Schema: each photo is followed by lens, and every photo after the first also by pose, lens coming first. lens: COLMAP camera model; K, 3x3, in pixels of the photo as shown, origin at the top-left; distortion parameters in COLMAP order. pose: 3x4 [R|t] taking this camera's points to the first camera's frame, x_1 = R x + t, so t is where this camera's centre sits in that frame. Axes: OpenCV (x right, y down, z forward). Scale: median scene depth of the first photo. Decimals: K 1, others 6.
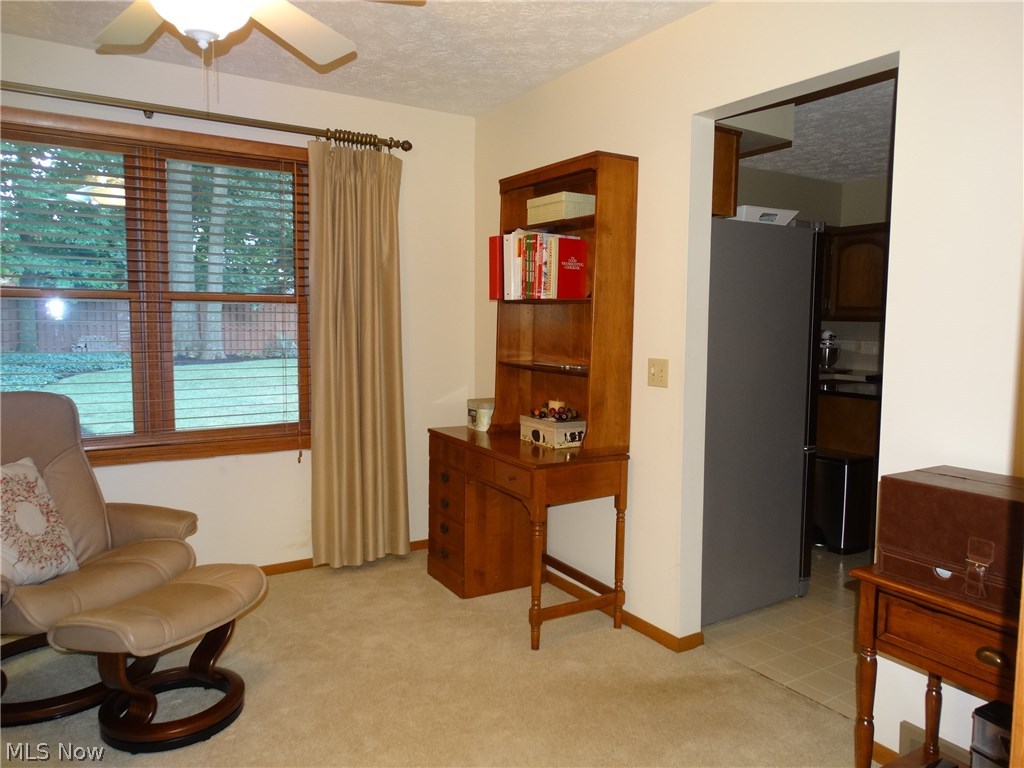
lens RADIAL K [[732.3, 0, 515.0], [0, 732.3, 379.9], [0, 0, 1]] dist [0.004307, 0.003313]
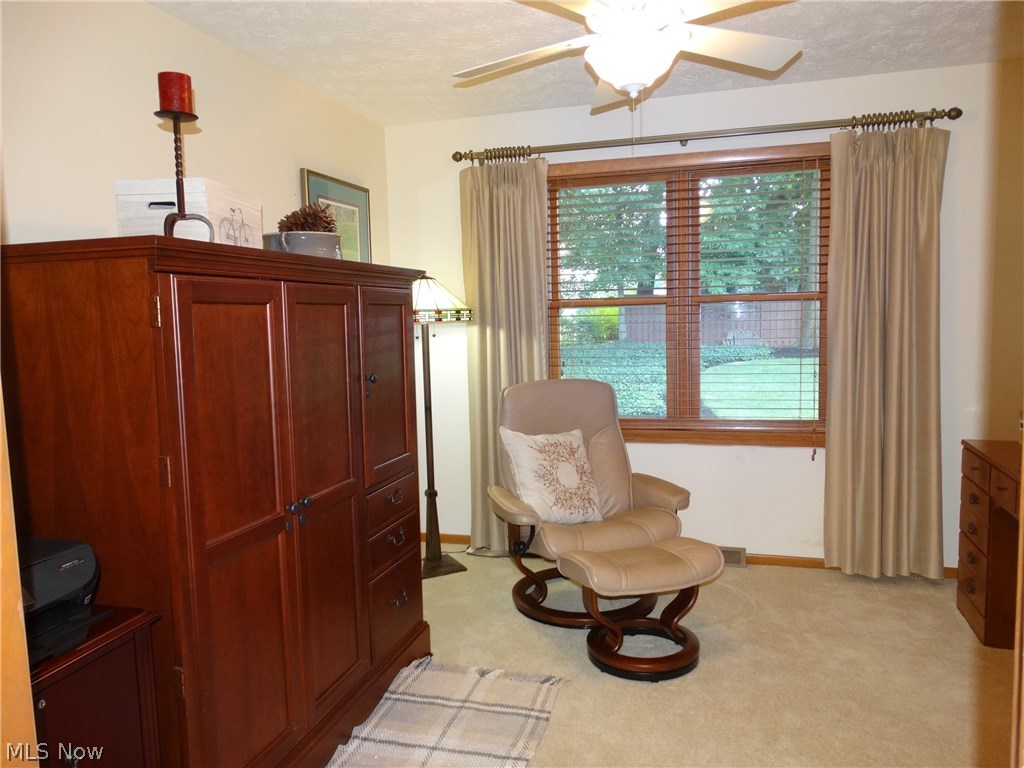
lens RADIAL K [[732.3, 0, 515.0], [0, 732.3, 379.9], [0, 0, 1]] dist [0.004307, 0.003313]
pose [[0.664523, 0.039168, -0.746240, 0.193839], [-0.030987, 0.999211, 0.024853, -0.009560], [0.746625, 0.006608, 0.665213, 0.036391]]
